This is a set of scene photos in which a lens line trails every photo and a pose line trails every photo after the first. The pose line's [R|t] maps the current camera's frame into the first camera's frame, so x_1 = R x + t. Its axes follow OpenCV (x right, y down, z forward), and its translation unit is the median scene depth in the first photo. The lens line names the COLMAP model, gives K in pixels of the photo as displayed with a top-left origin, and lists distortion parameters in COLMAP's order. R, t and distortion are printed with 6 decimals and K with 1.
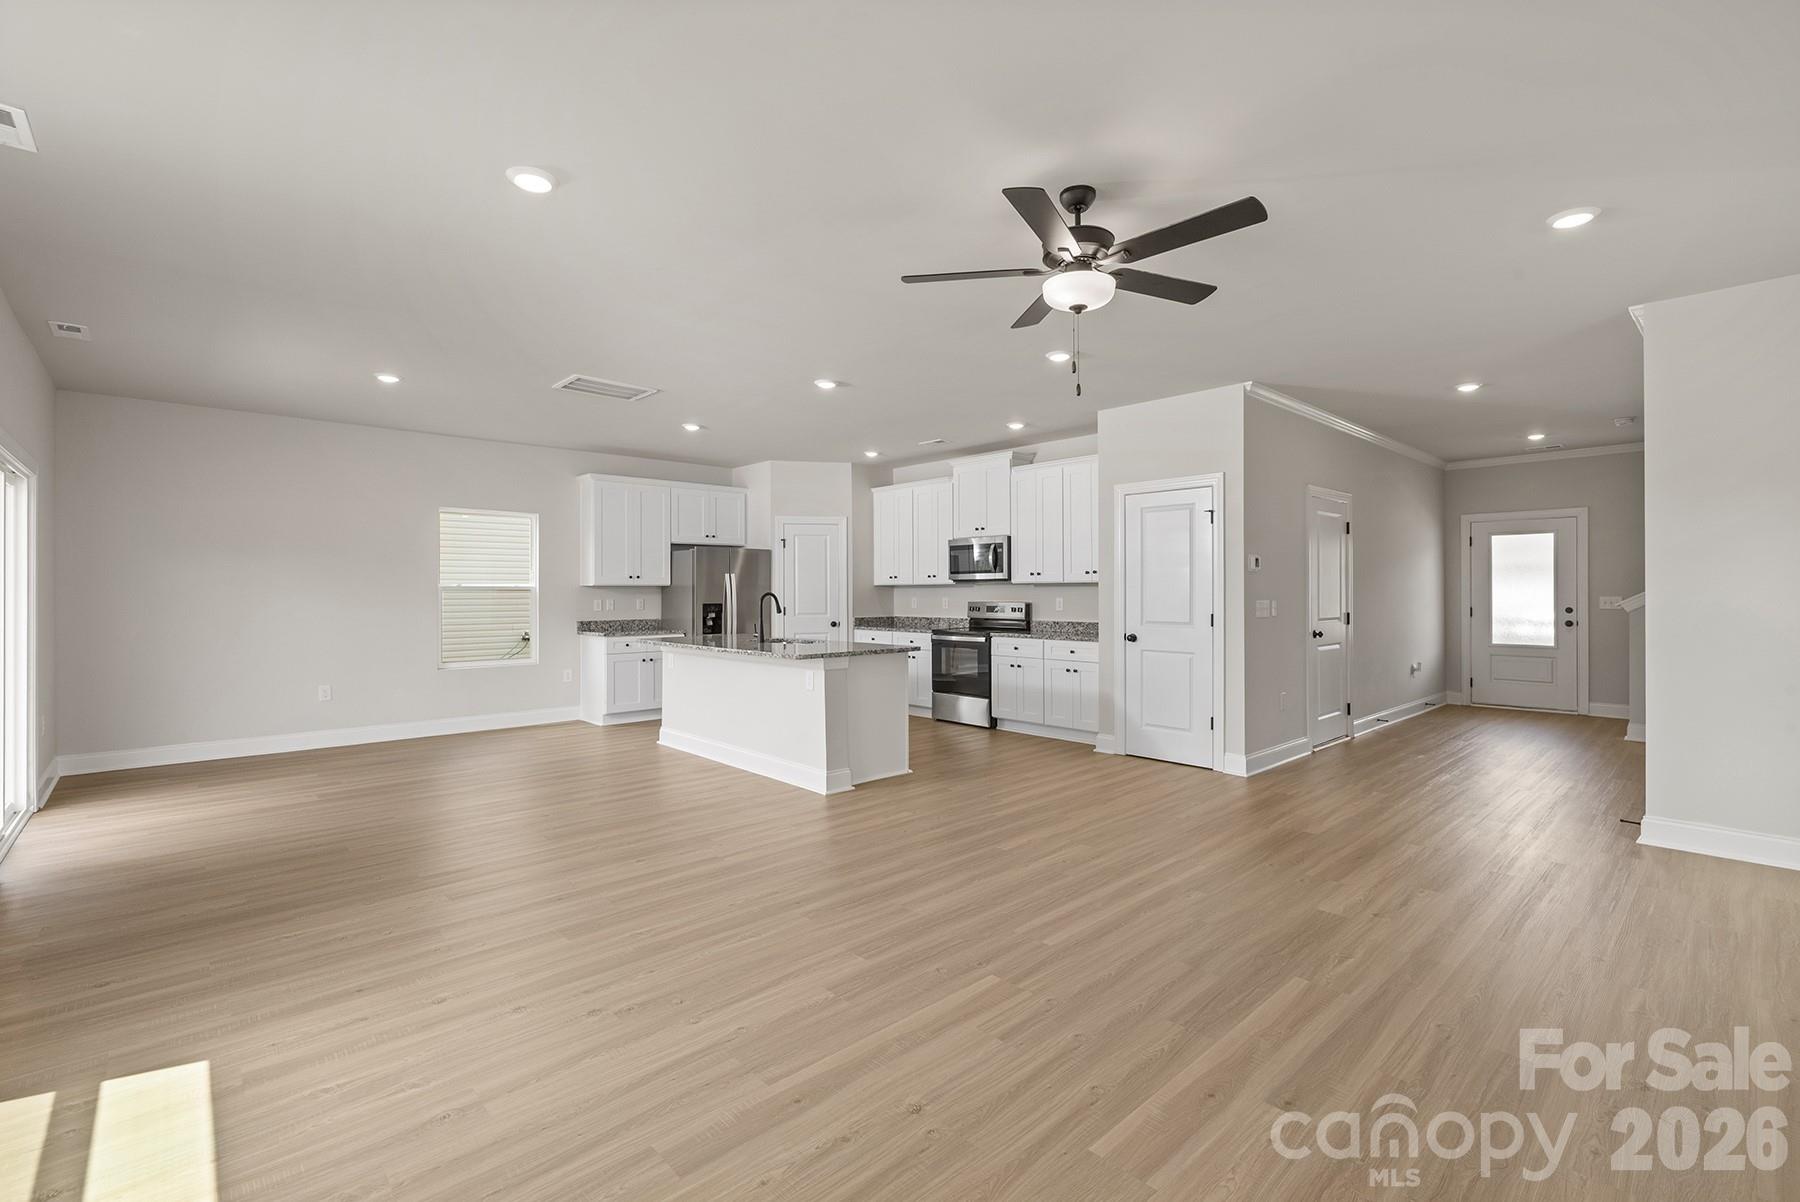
lens RADIAL K [[791.3, 0, 897.8], [0, 791.3, 595.3], [0, 0, 1]] dist [0.000370, -0.005462]
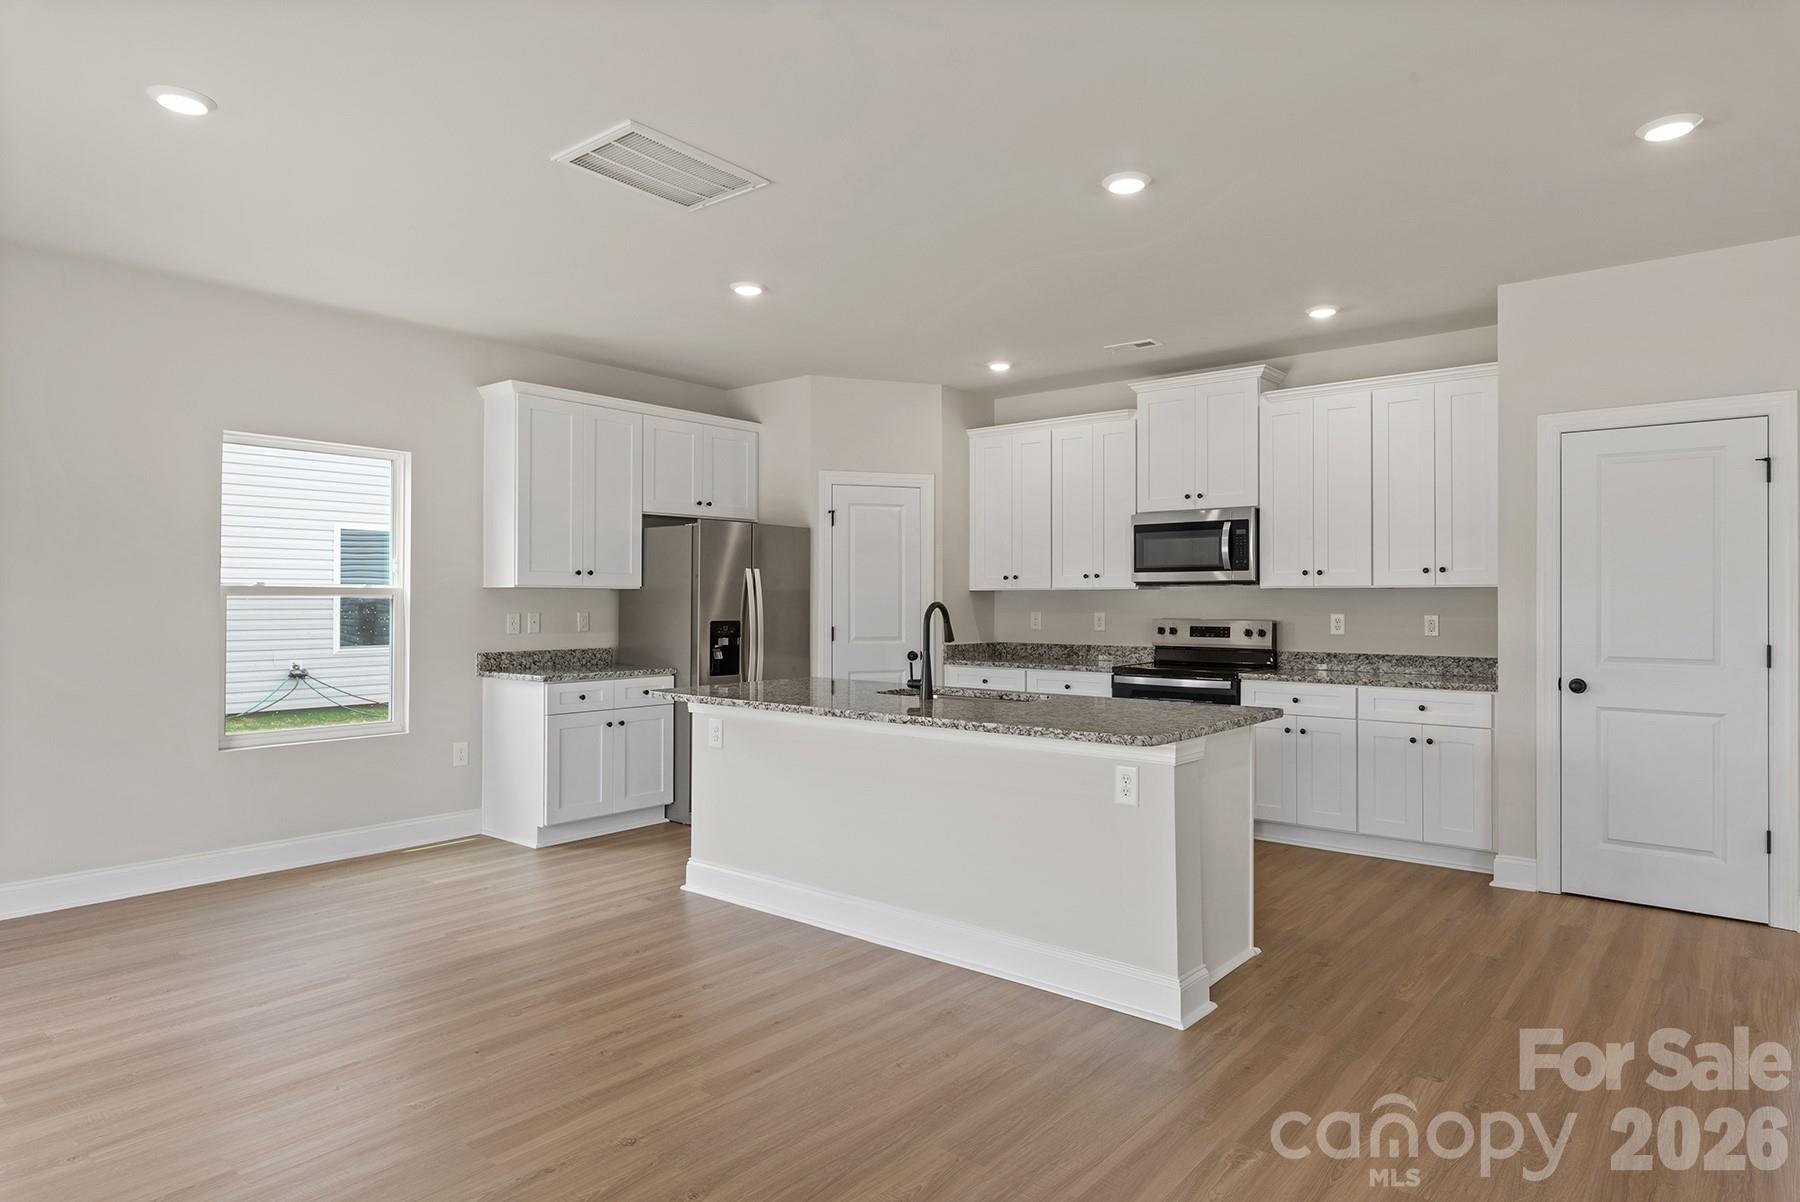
lens RADIAL K [[1044.9, 0, 900.0], [0, 1044.9, 601.0], [0, 0, 1]] dist [0.001951, 0.000822]
pose [[0.990555, 0.004955, 0.137027, -0.218291], [-0.004322, 0.999979, -0.004913, -0.000739], [-0.137048, 0.004274, 0.990555, 0.251508]]
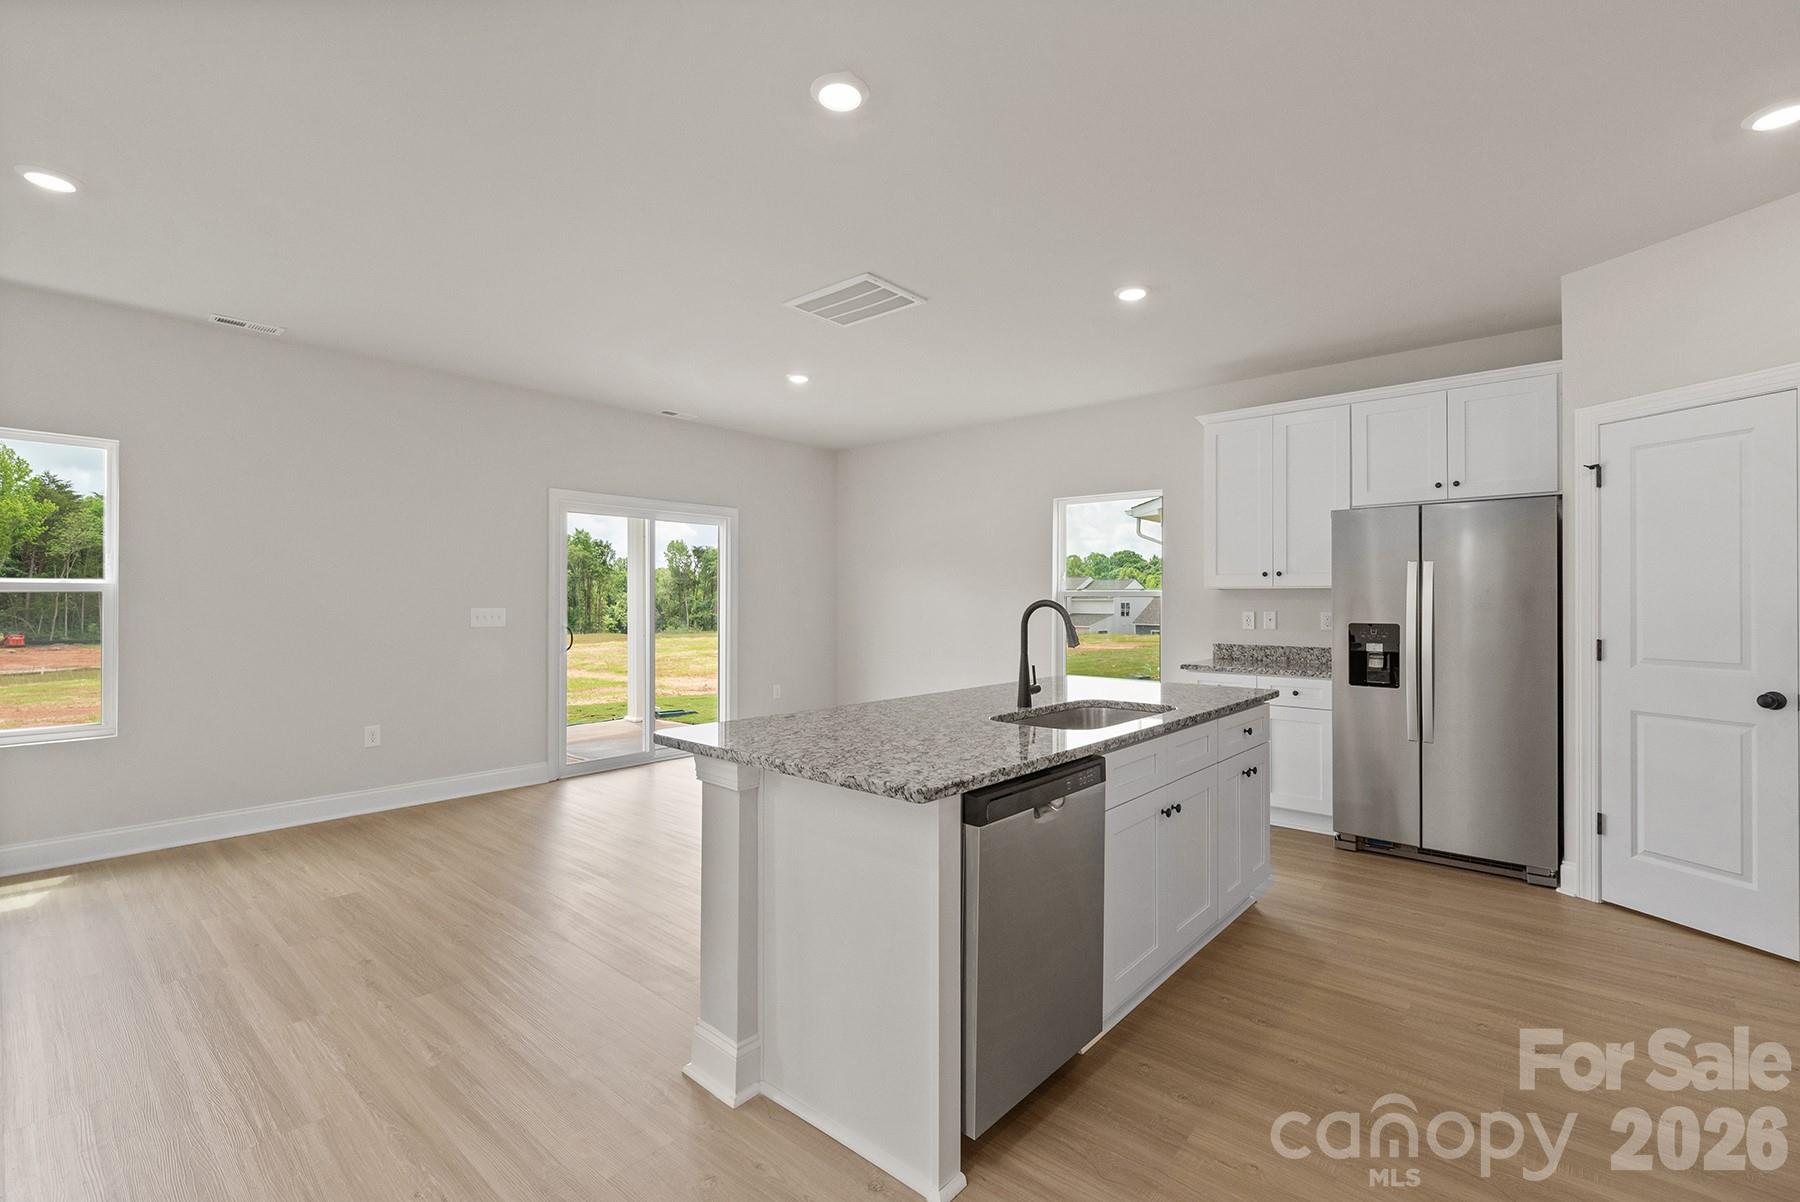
lens RADIAL K [[791.3, 0, 897.8], [0, 791.3, 595.3], [0, 0, 1]] dist [0.000370, -0.005462]
pose [[0.105411, -0.002193, -0.994426, 0.222534], [-0.005574, 0.999981, -0.002796, -0.004067], [0.994413, 0.005838, 0.105396, 0.674996]]
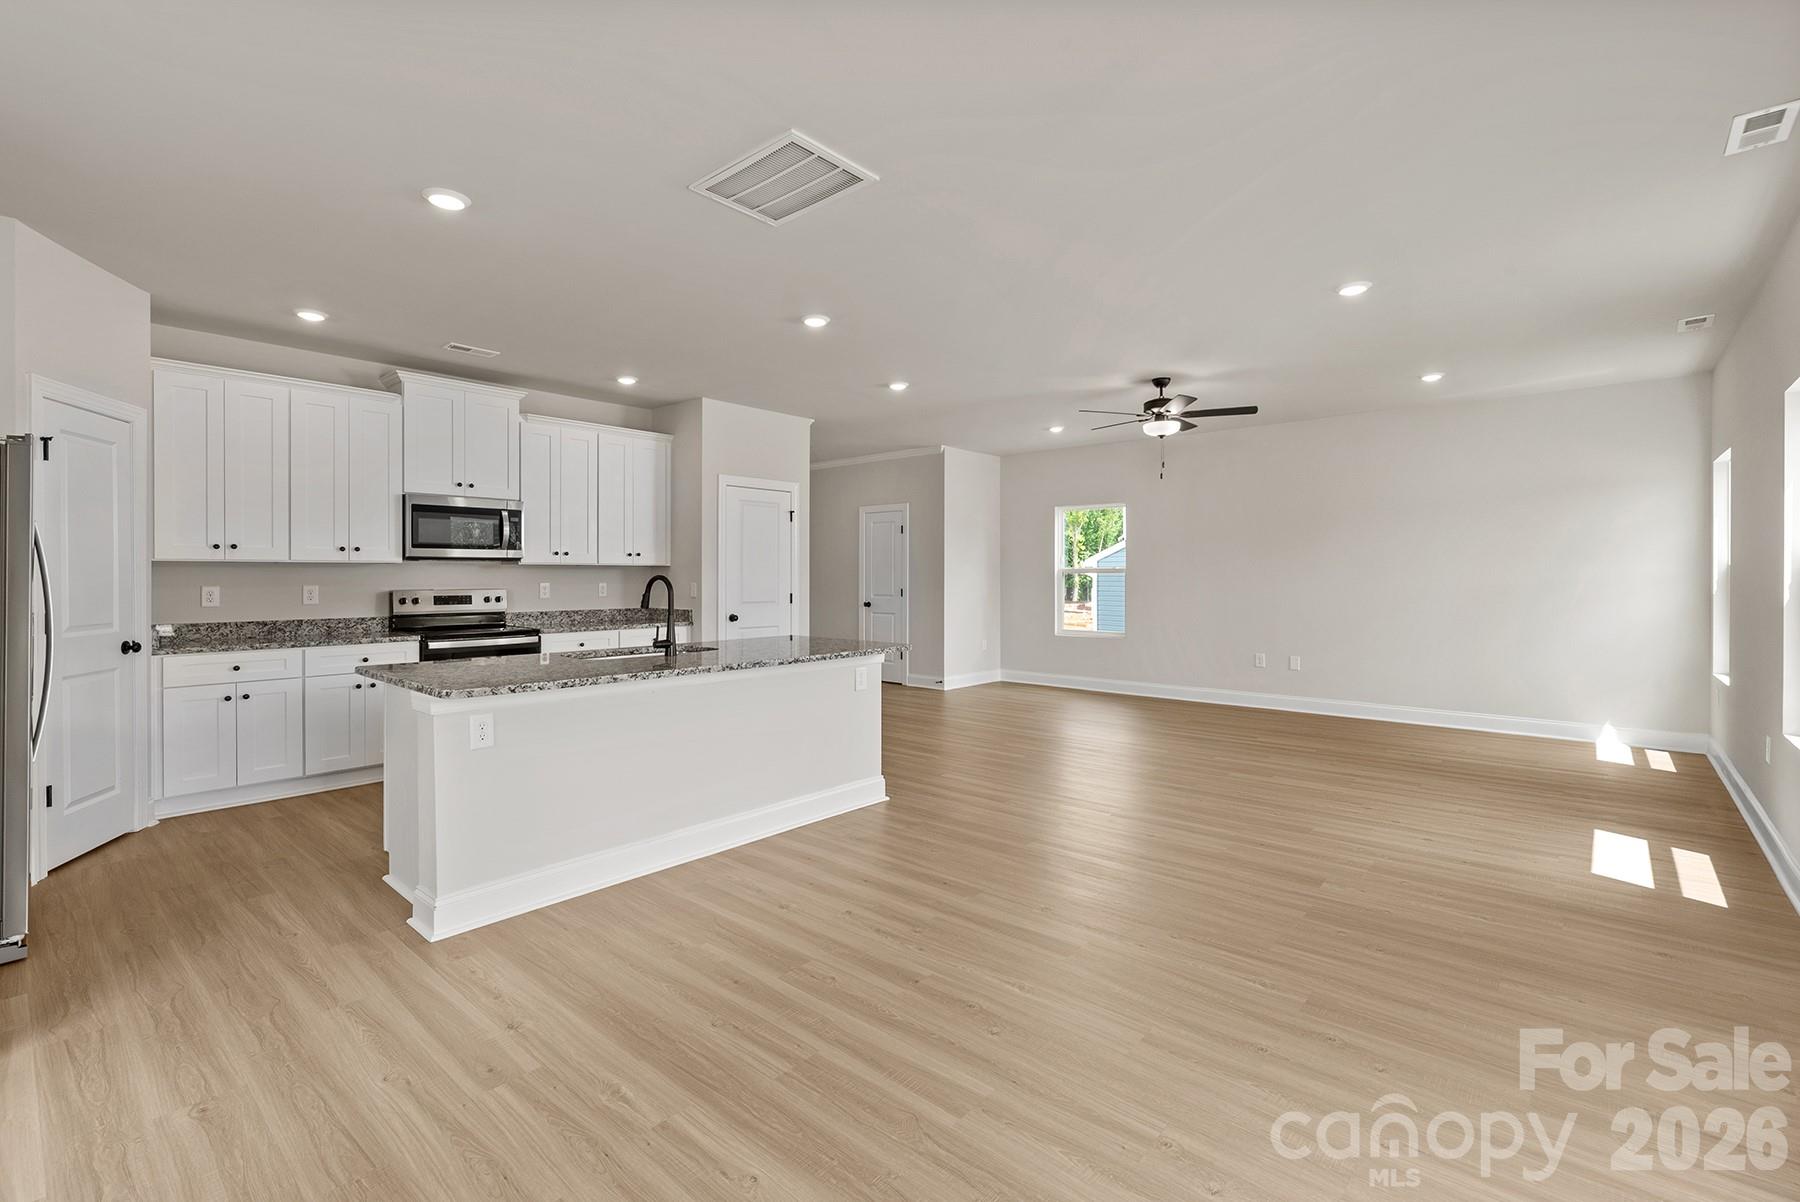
lens RADIAL K [[795.3, 0, 899.8], [0, 795.3, 578.1], [0, 0, 1]] dist [-0.000714, -0.000274]
pose [[-0.104592, -0.000891, 0.994515, -0.628406], [0.004996, 0.999987, 0.001421, -0.001055], [-0.994503, 0.005118, -0.104586, 0.681203]]
